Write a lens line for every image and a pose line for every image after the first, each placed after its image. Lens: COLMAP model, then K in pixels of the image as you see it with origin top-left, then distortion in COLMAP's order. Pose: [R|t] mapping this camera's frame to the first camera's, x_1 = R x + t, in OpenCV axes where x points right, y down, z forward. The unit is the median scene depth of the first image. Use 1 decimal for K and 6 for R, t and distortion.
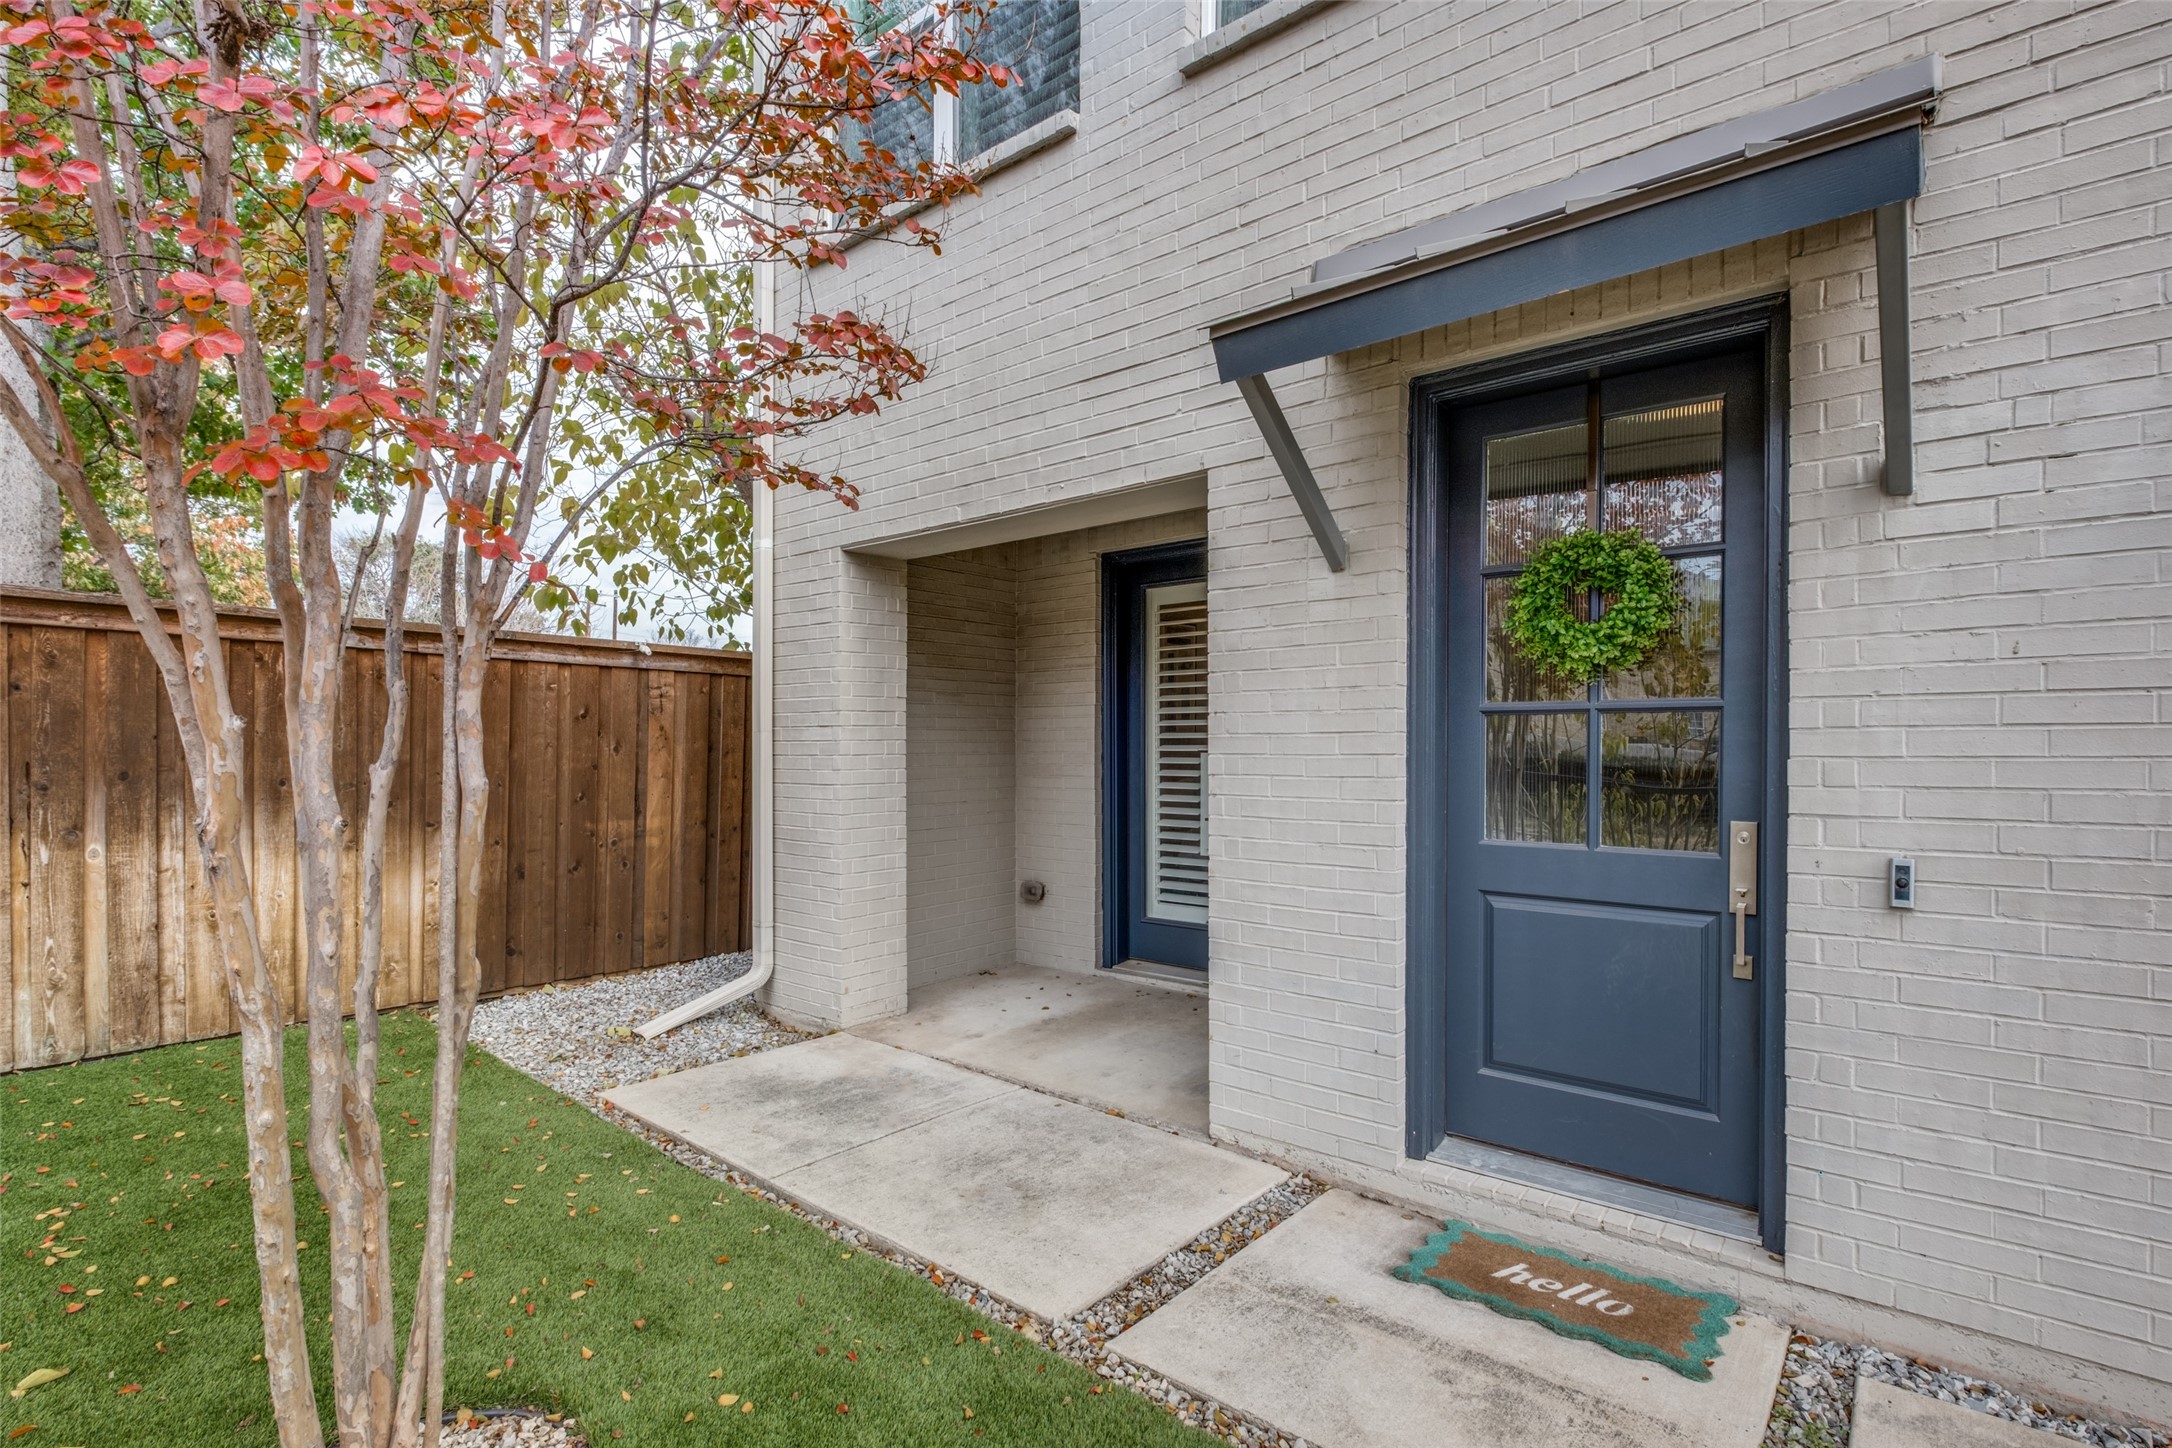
lens RADIAL K [[1023.5, 0, 1087.3], [0, 1023.5, 746.9], [0, 0, 1]] dist [0.002084, -0.000263]
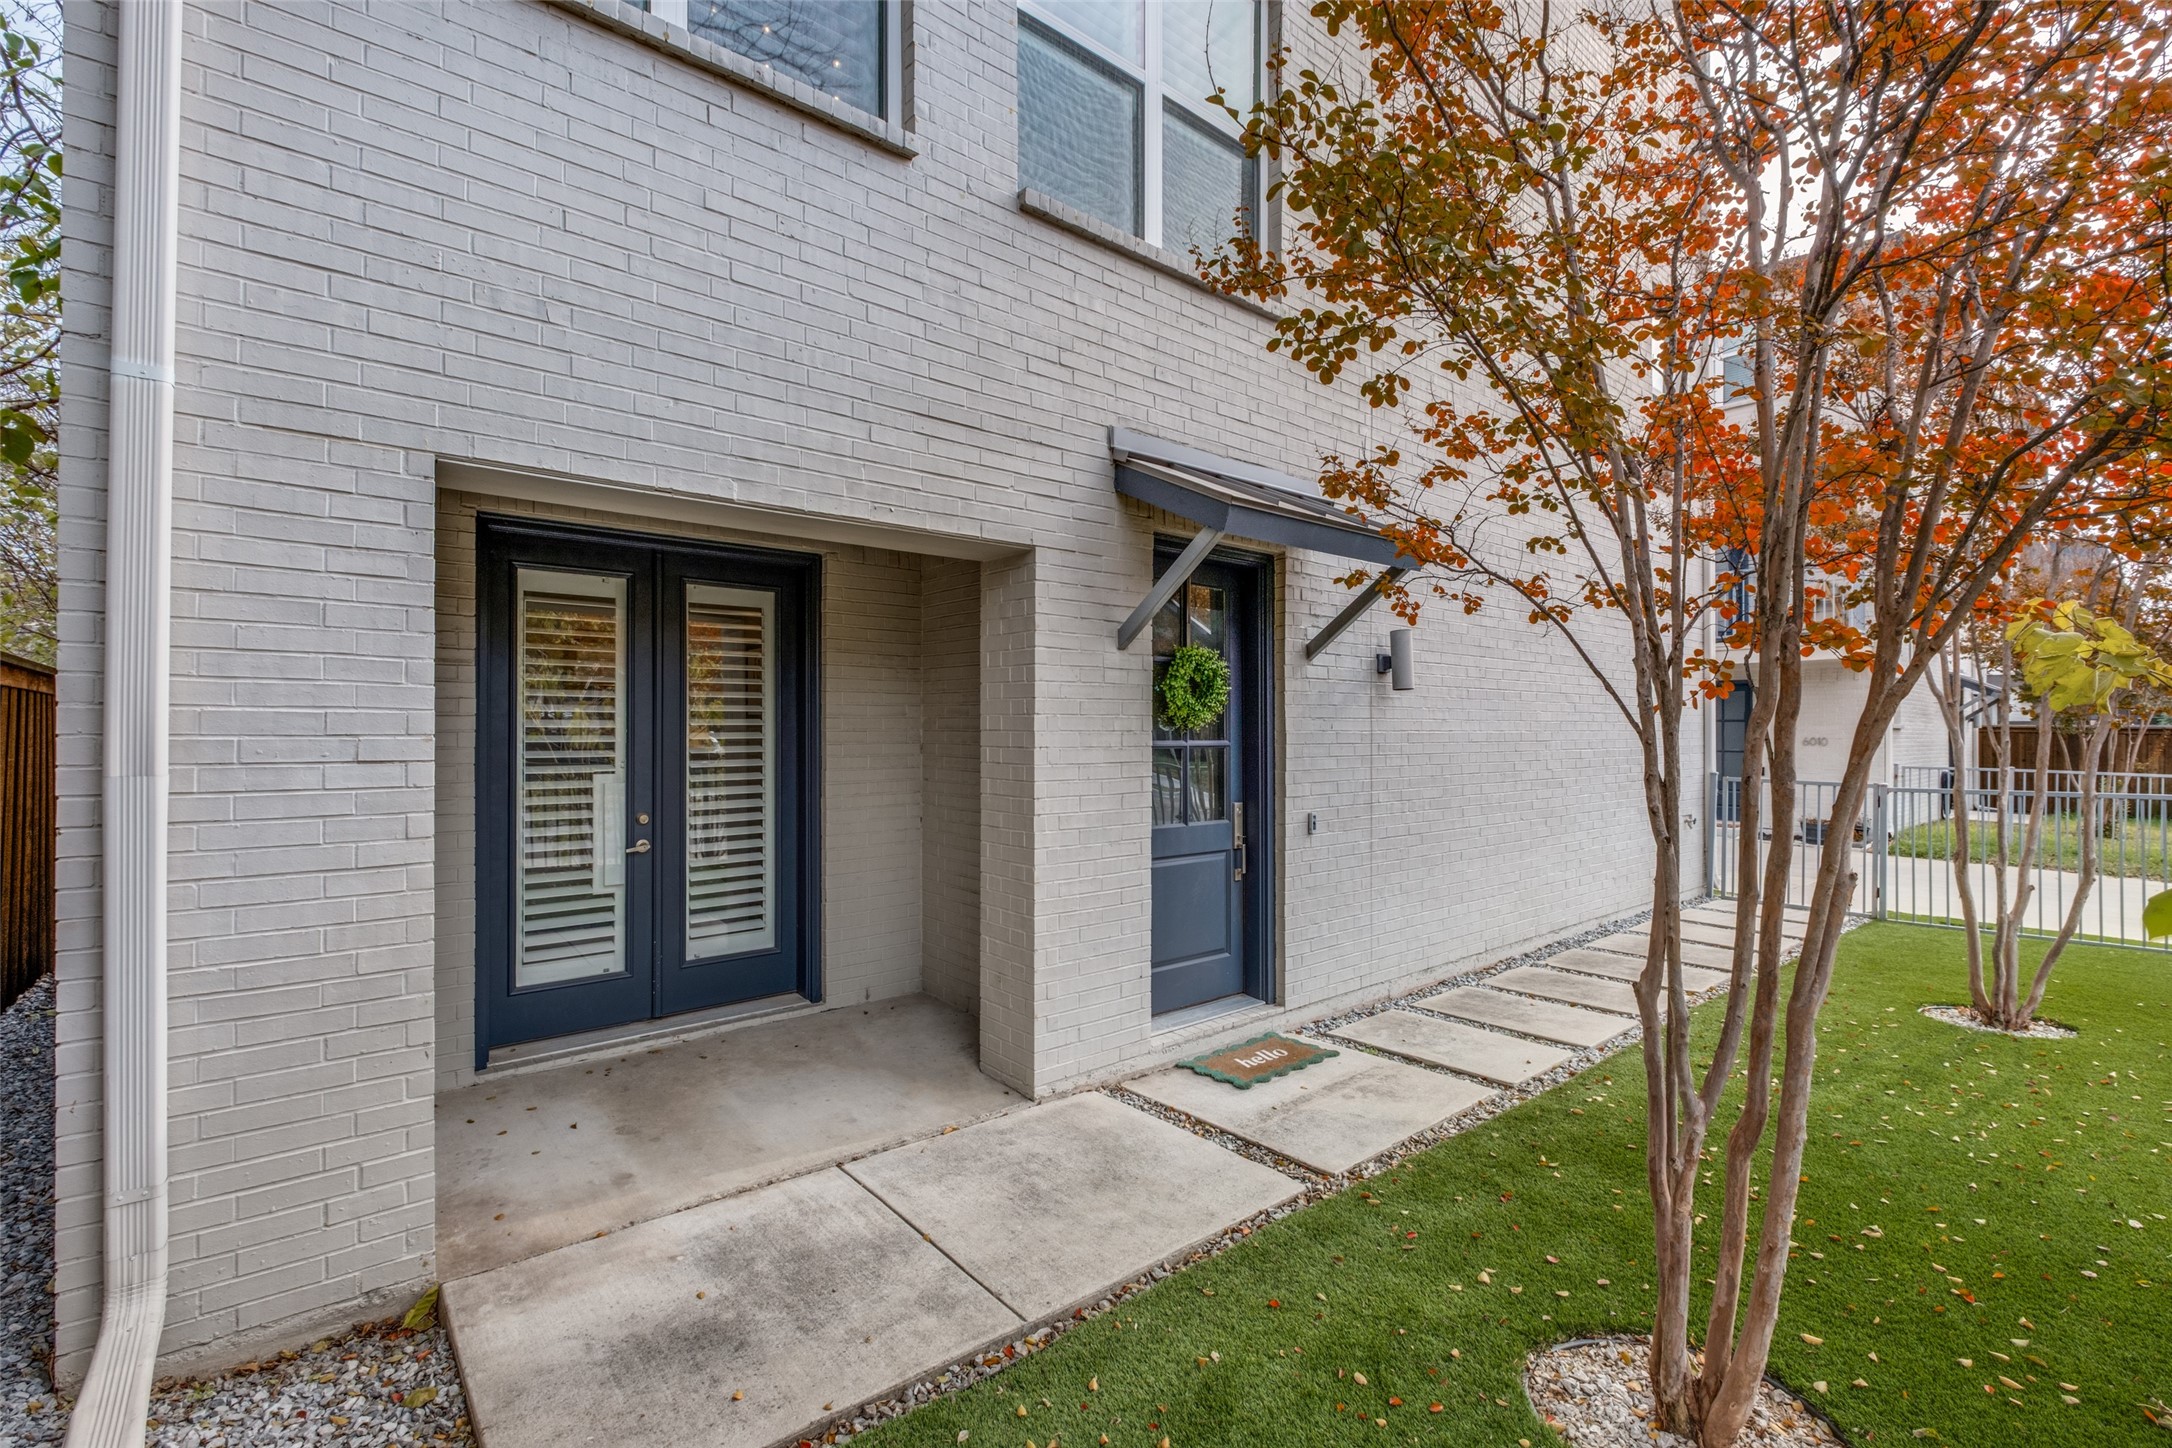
lens RADIAL K [[948.4, 0, 1085.2], [0, 948.4, 718.4], [0, 0, 1]] dist [0.005416, -0.003968]
pose [[0.179645, 0.011531, 0.983664, -1.062377], [-0.003236, 0.999933, -0.011130, -0.060459], [-0.983726, -0.001184, 0.179670, 0.808661]]
